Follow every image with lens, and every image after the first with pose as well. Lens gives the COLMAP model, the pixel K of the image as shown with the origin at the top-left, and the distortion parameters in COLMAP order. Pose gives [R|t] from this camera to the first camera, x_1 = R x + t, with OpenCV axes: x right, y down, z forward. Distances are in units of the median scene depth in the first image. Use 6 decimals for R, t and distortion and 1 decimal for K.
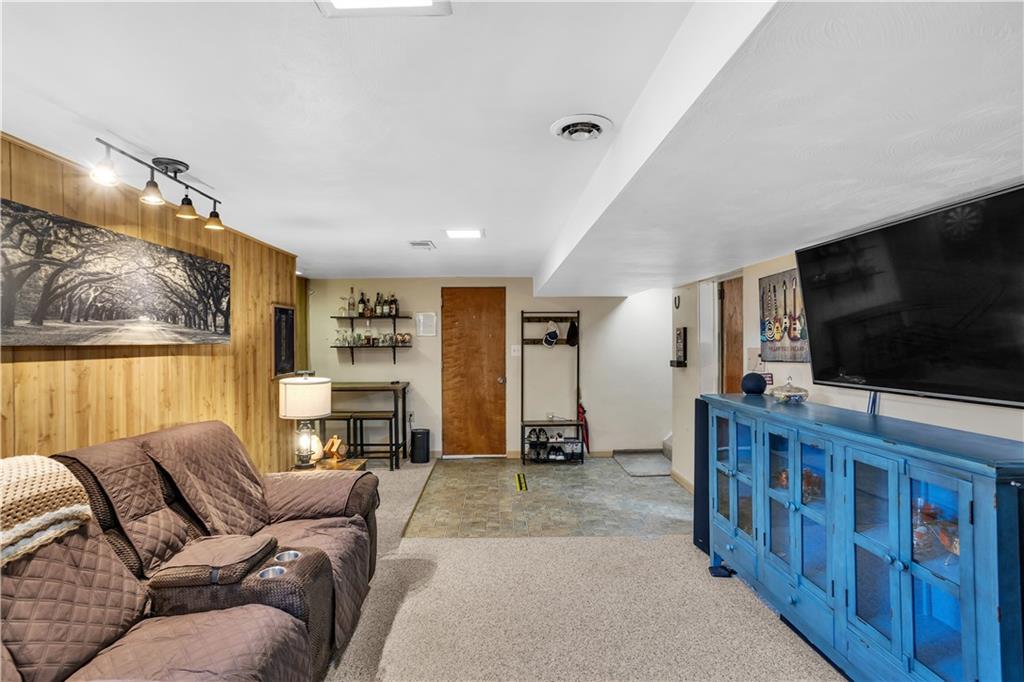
lens RADIAL K [[483.6, 0, 511.4], [0, 483.6, 339.3], [0, 0, 1]] dist [-0.049179, 0.013166]
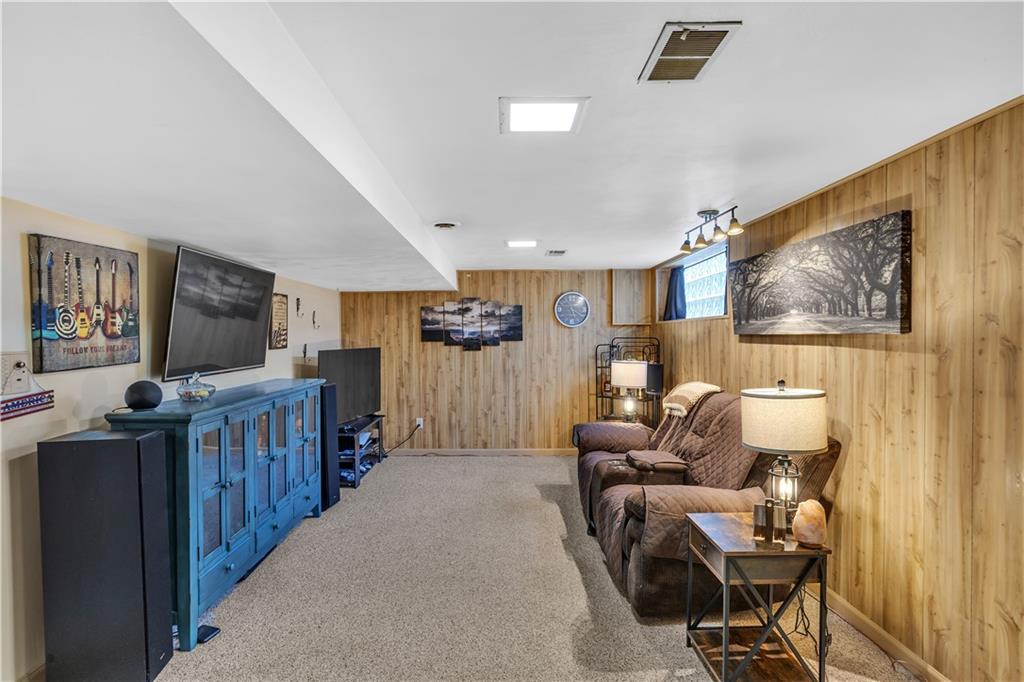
lens RADIAL K [[483.6, 0, 511.8], [0, 483.6, 339.2], [0, 0, 1]] dist [-0.049179, 0.013166]
pose [[-0.999876, 0.011516, 0.010787, -0.084039], [0.011559, 0.999925, 0.003987, 0.009117], [-0.010740, 0.004111, -0.999934, 1.812398]]
